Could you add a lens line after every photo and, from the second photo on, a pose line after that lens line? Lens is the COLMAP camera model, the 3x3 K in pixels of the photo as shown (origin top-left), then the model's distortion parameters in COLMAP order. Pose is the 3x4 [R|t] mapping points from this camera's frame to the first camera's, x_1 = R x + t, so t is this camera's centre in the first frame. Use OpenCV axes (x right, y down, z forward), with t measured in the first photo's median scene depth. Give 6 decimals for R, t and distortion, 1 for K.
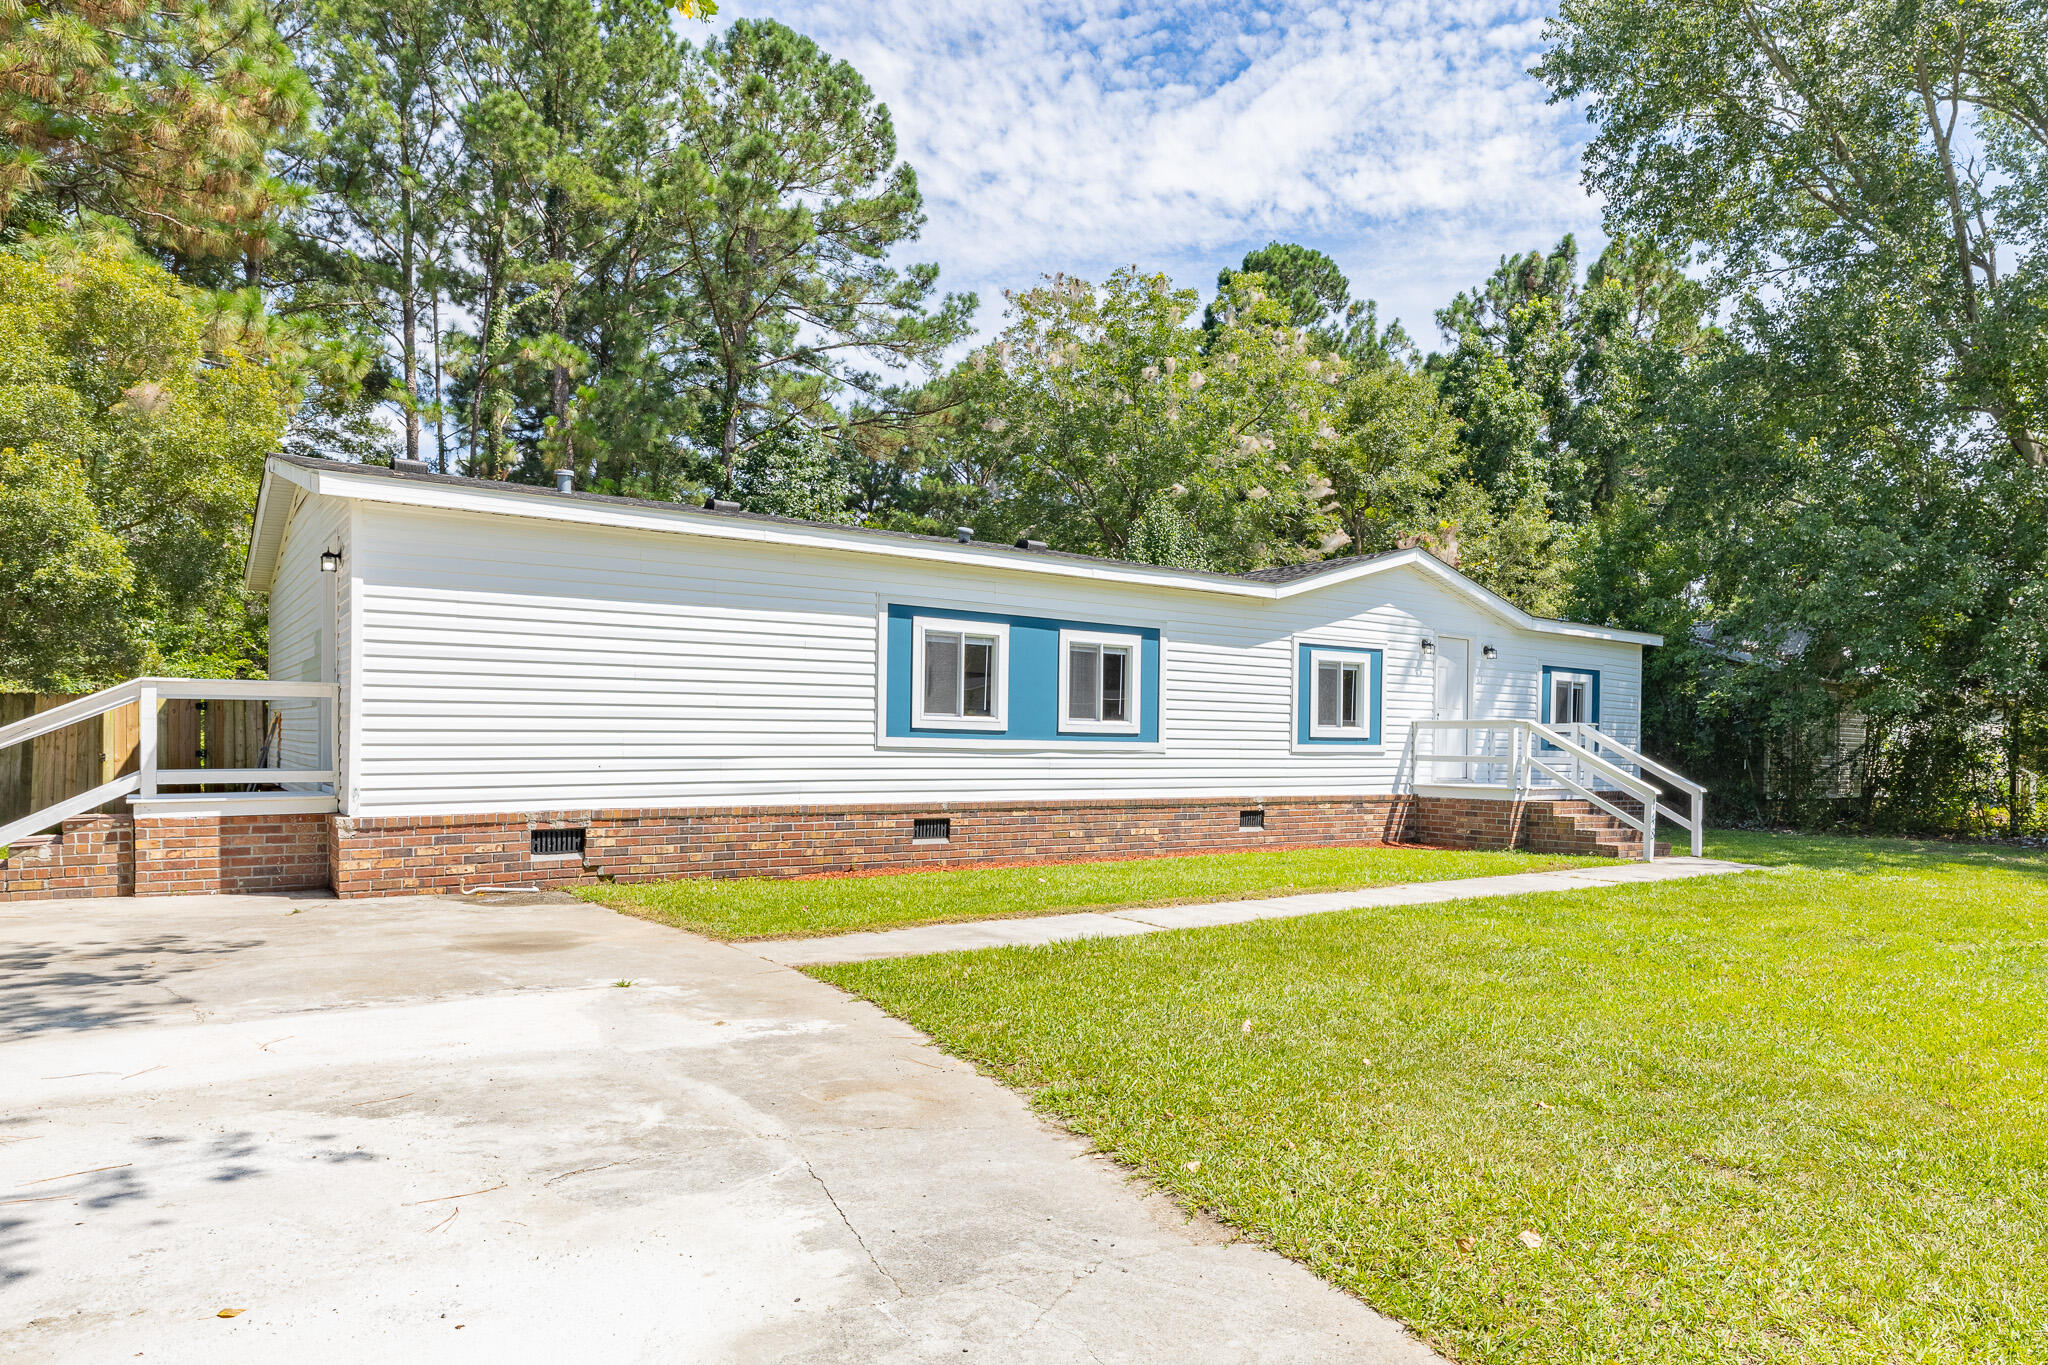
lens RADIAL K [[1141.3, 0, 1025.3], [0, 1141.3, 748.4], [0, 0, 1]] dist [0.001922, -0.001005]
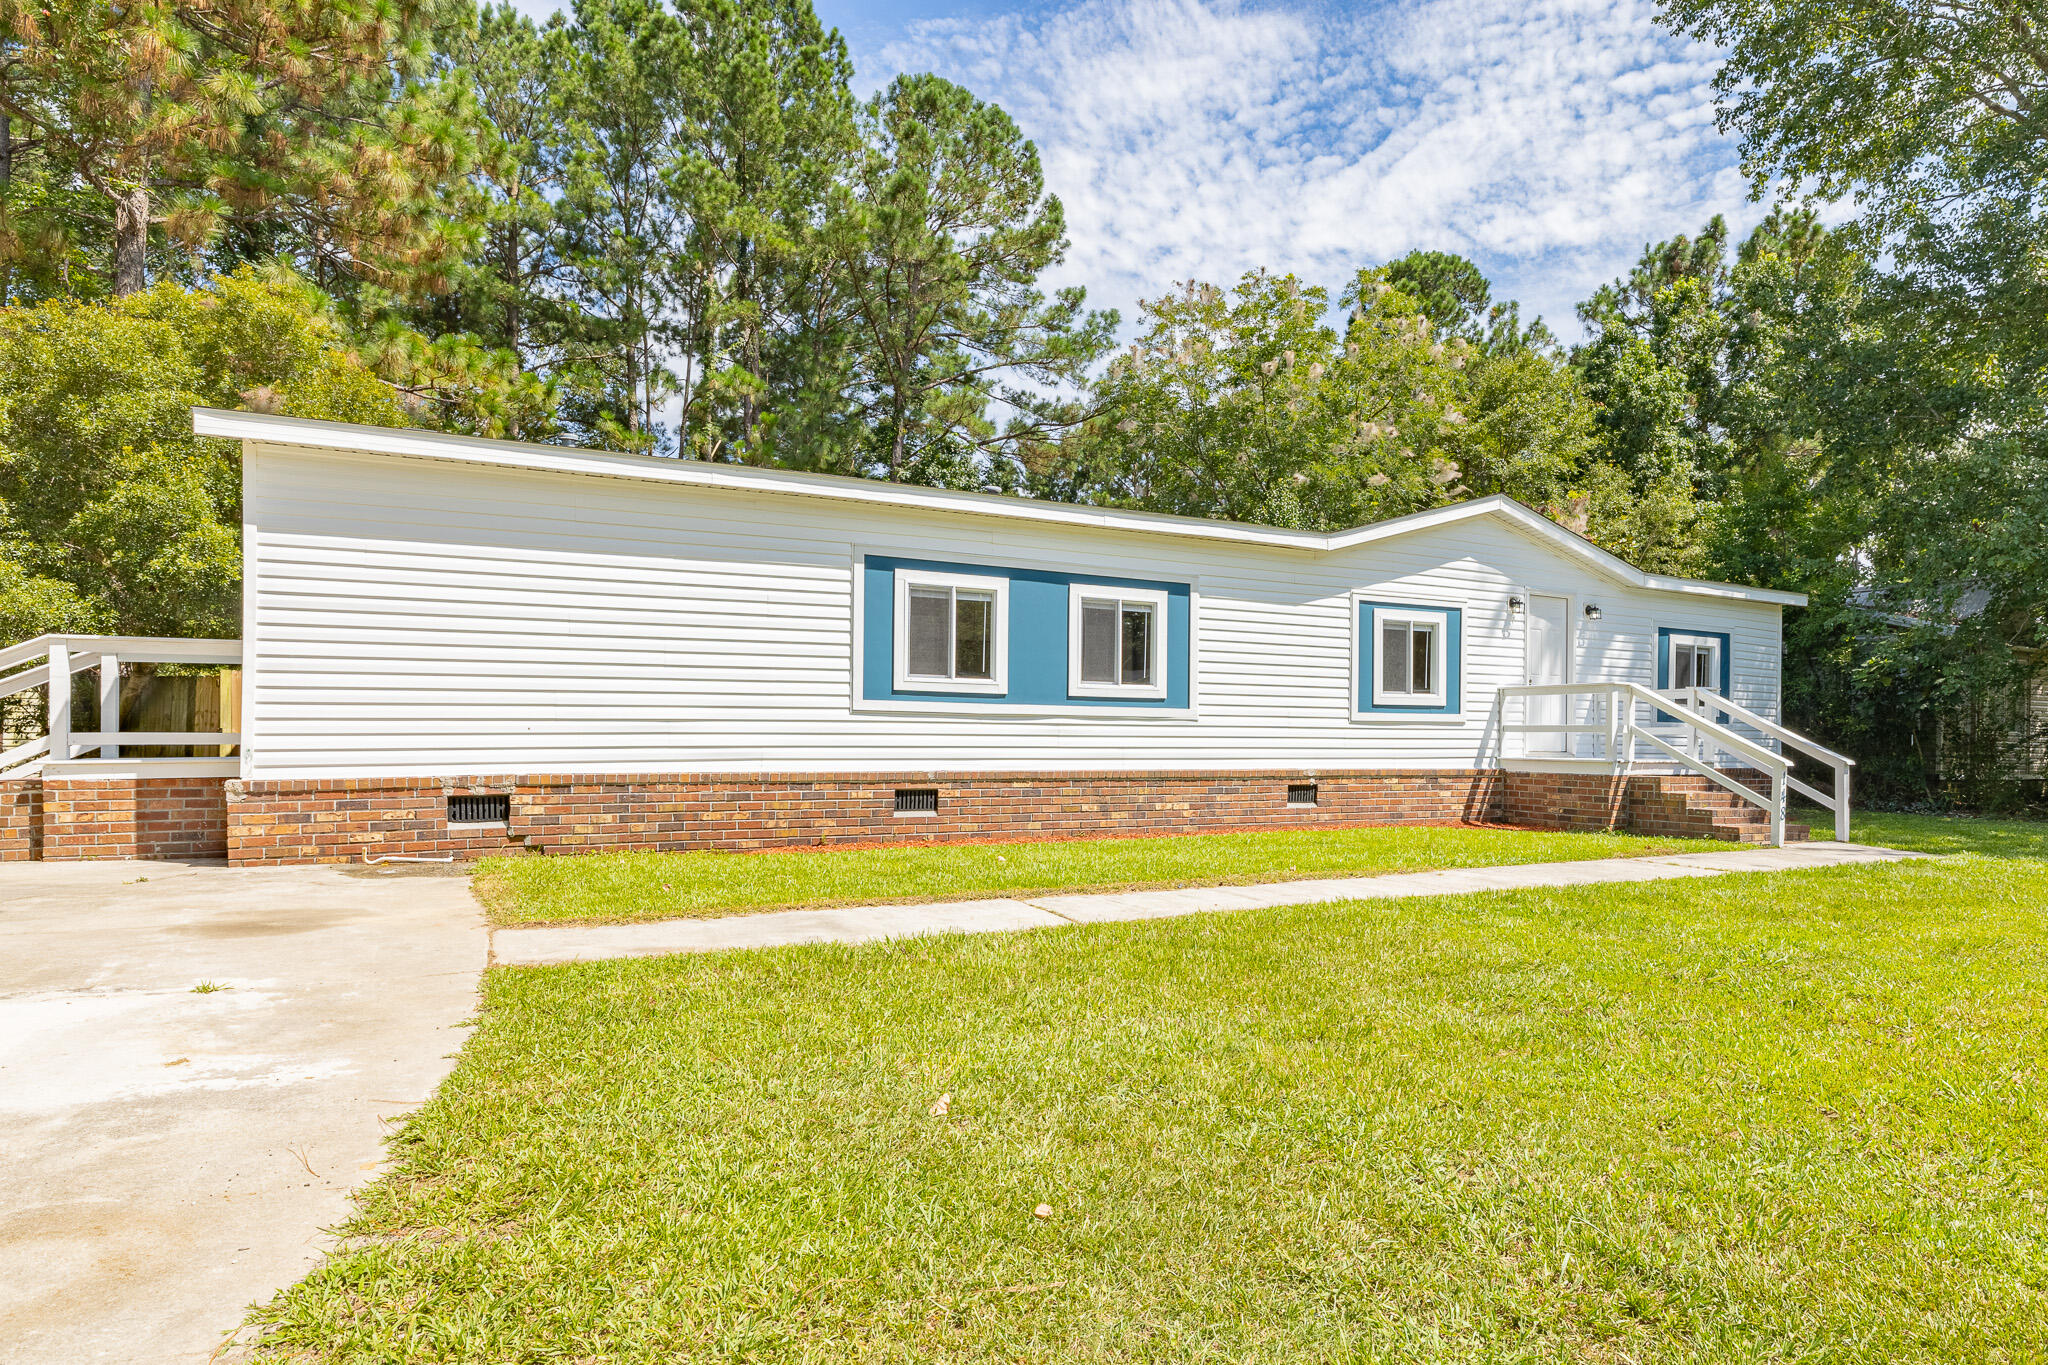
lens RADIAL K [[1019.3, 0, 1049.1], [0, 1019.3, 734.3], [0, 0, 1]] dist [-0.003049, 0.000489]
pose [[0.989204, -0.002944, -0.146518, 0.127154], [0.002211, 0.999984, -0.005169, 0.019438], [0.146531, 0.004789, 0.989195, 0.183192]]
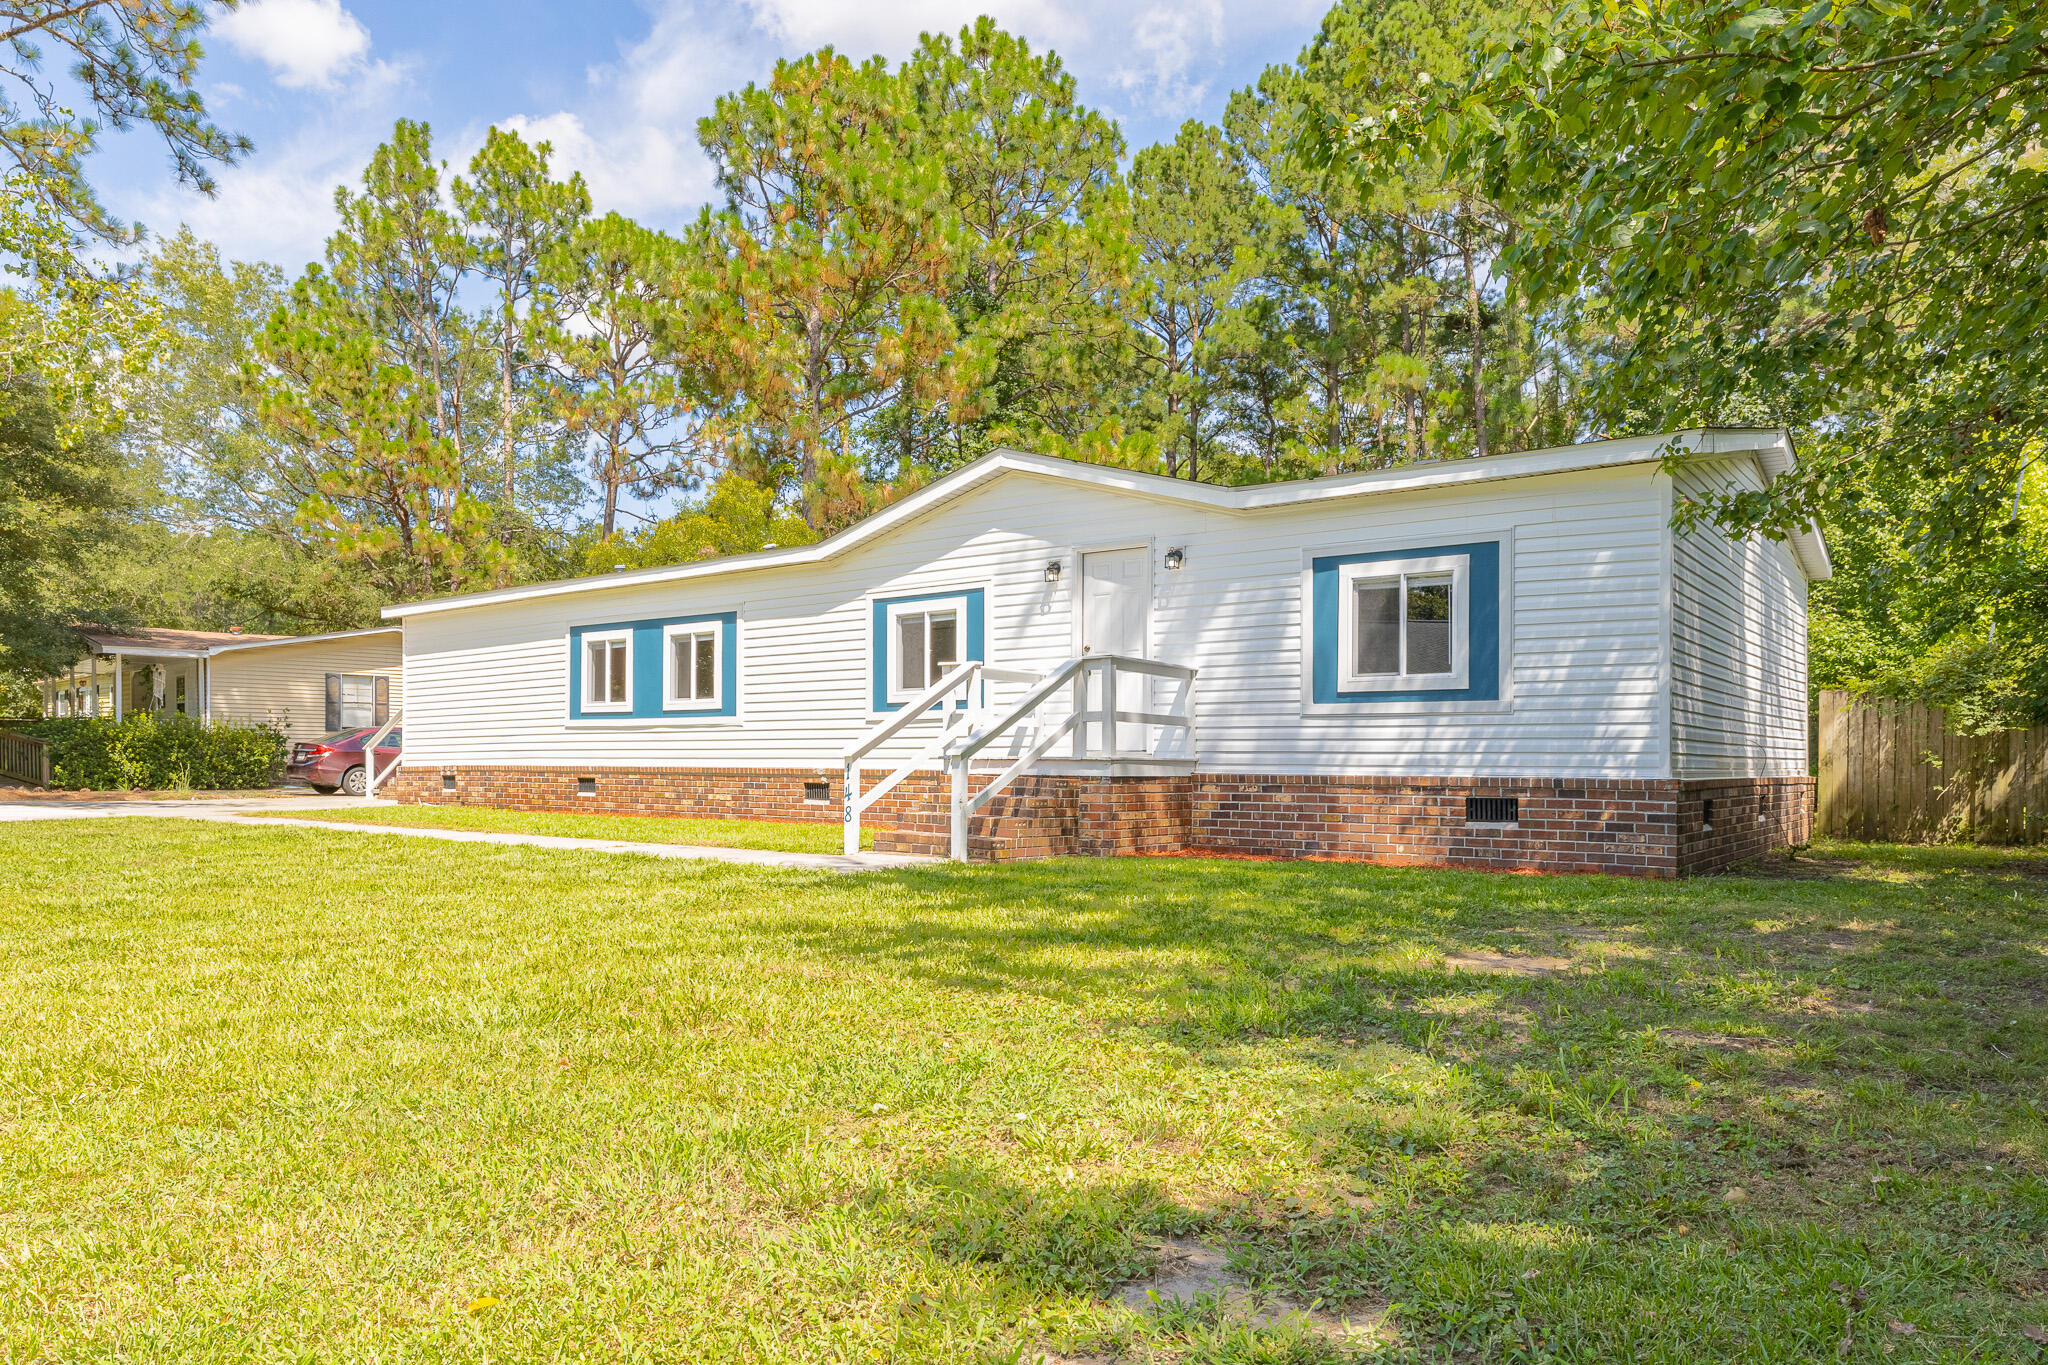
lens RADIAL K [[1141.3, 0, 1025.3], [0, 1141.3, 748.4], [0, 0, 1]] dist [0.001922, -0.001005]
pose [[0.386822, -0.019753, -0.921943, 1.239429], [-0.000306, 0.999768, -0.021549, 0.049450], [0.922154, 0.008617, 0.386726, 0.847506]]
